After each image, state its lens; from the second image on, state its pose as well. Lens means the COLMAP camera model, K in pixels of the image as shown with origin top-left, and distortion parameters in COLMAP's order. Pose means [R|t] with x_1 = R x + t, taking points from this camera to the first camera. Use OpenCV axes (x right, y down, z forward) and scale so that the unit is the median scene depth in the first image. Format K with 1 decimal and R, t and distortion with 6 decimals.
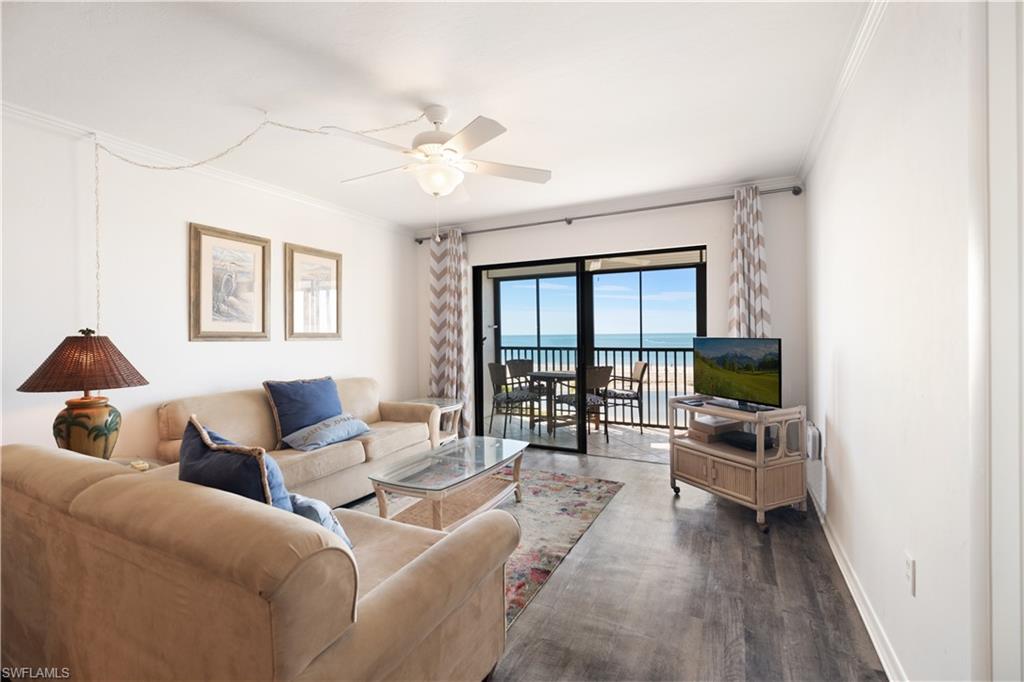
lens RADIAL K [[444.2, 0, 511.9], [0, 444.2, 336.7], [0, 0, 1]] dist [-0.002576, -0.001119]
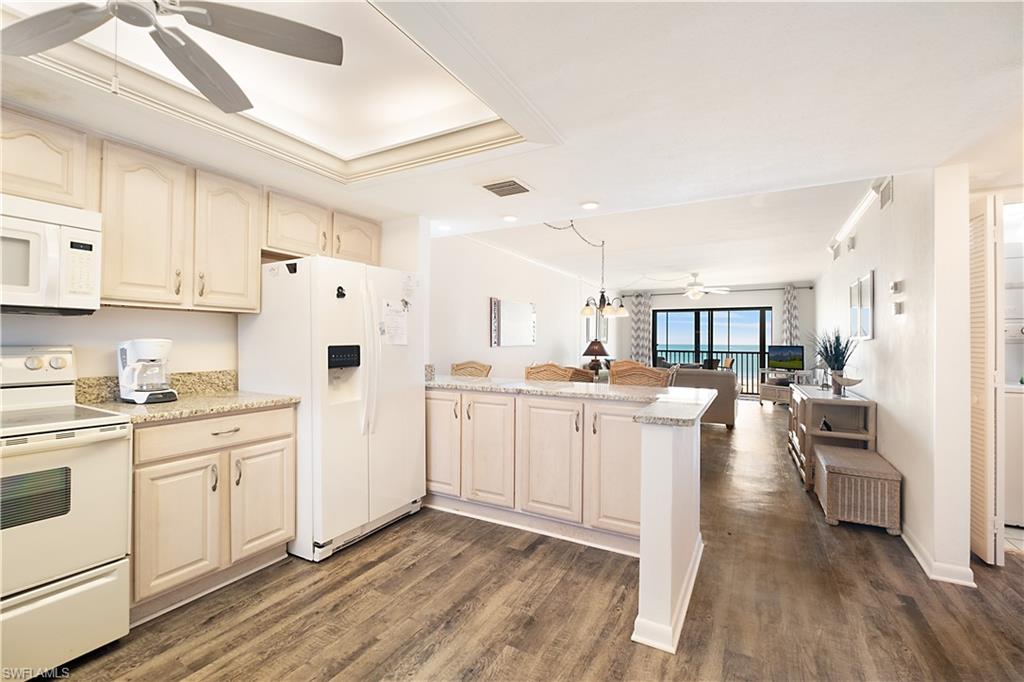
lens RADIAL K [[444.2, 0, 509.4], [0, 444.2, 340.5], [0, 0, 1]] dist [-0.002576, -0.001119]
pose [[0.998806, 0.018594, -0.045164, -0.673965], [-0.019119, 0.999754, -0.011209, 0.020877], [0.044945, 0.012059, 0.998917, -1.128922]]
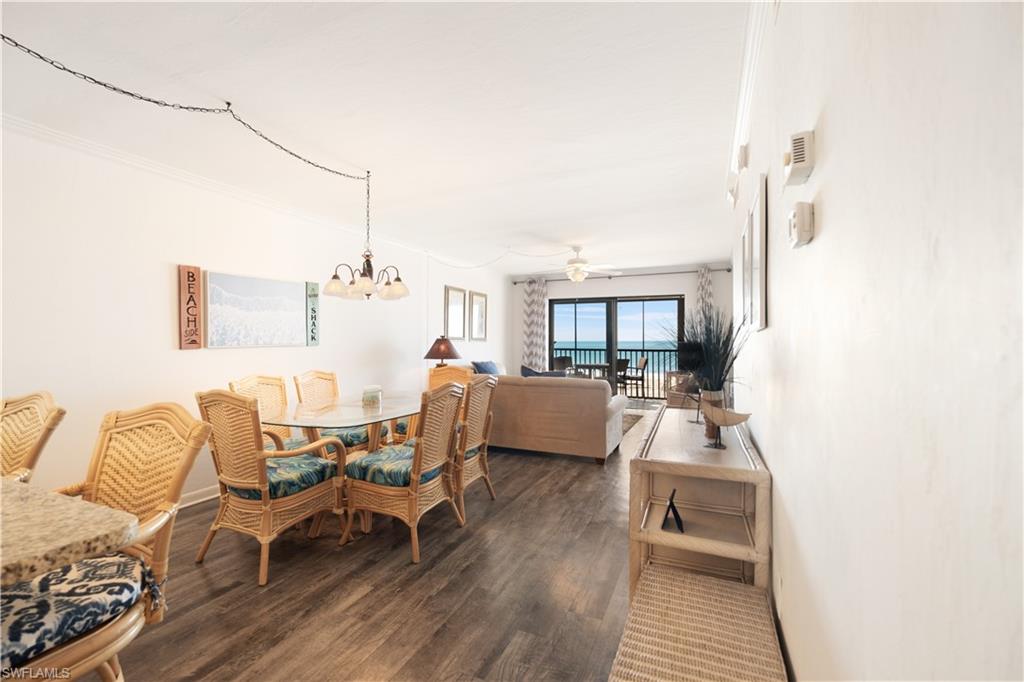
lens RADIAL K [[444.2, 0, 510.5], [0, 444.2, 338.9], [0, 0, 1]] dist [-0.002576, -0.001119]
pose [[0.998870, 0.010840, 0.046267, -0.316538], [-0.010335, 0.999885, -0.011141, 0.012420], [-0.046383, 0.010650, 0.998867, -0.696386]]
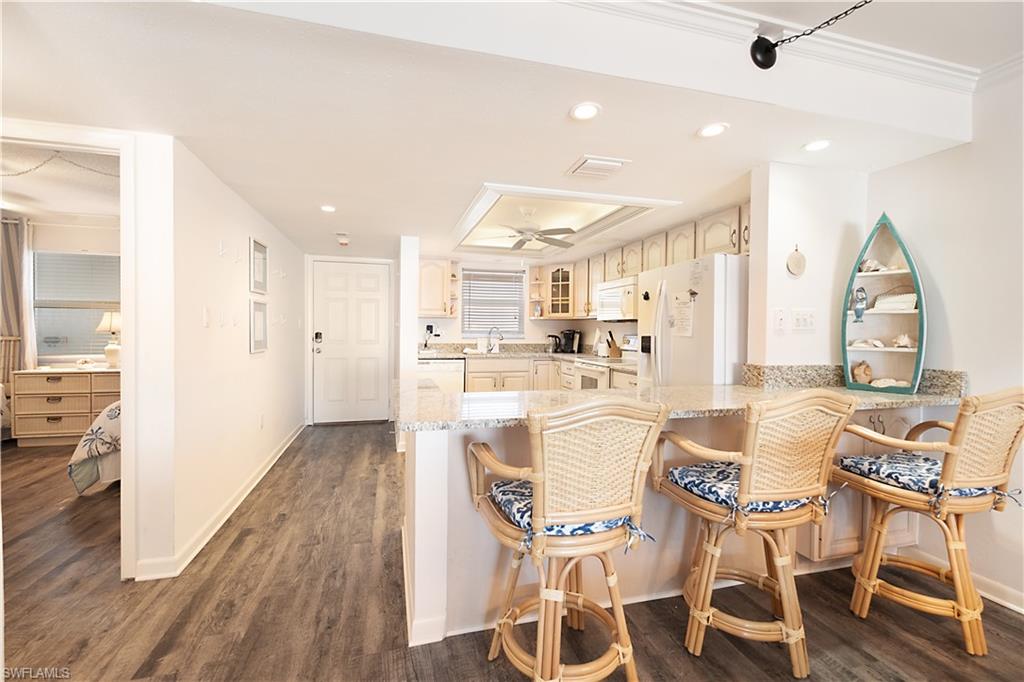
lens RADIAL K [[444.2, 0, 506.9], [0, 444.2, 342.3], [0, 0, 1]] dist [-0.002576, -0.001119]
pose [[-0.750437, 0.022186, -0.660570, -0.293300], [-0.006122, 0.999160, 0.040514, 0.008439], [0.660914, 0.034447, -0.749671, -0.276837]]
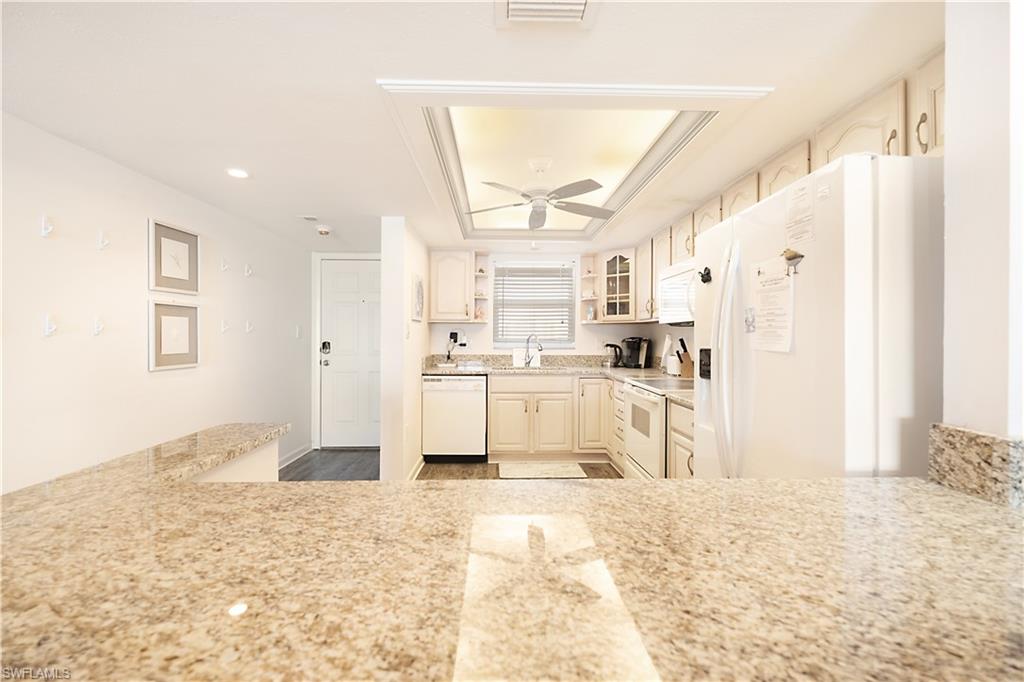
lens RADIAL K [[444.2, 0, 507.6], [0, 444.2, 341.4], [0, 0, 1]] dist [-0.002576, -0.001119]
pose [[-0.882753, 0.012495, -0.469671, -0.574550], [0.002465, 0.999756, 0.021963, 0.010587], [0.469831, 0.018230, -0.882568, -0.393834]]
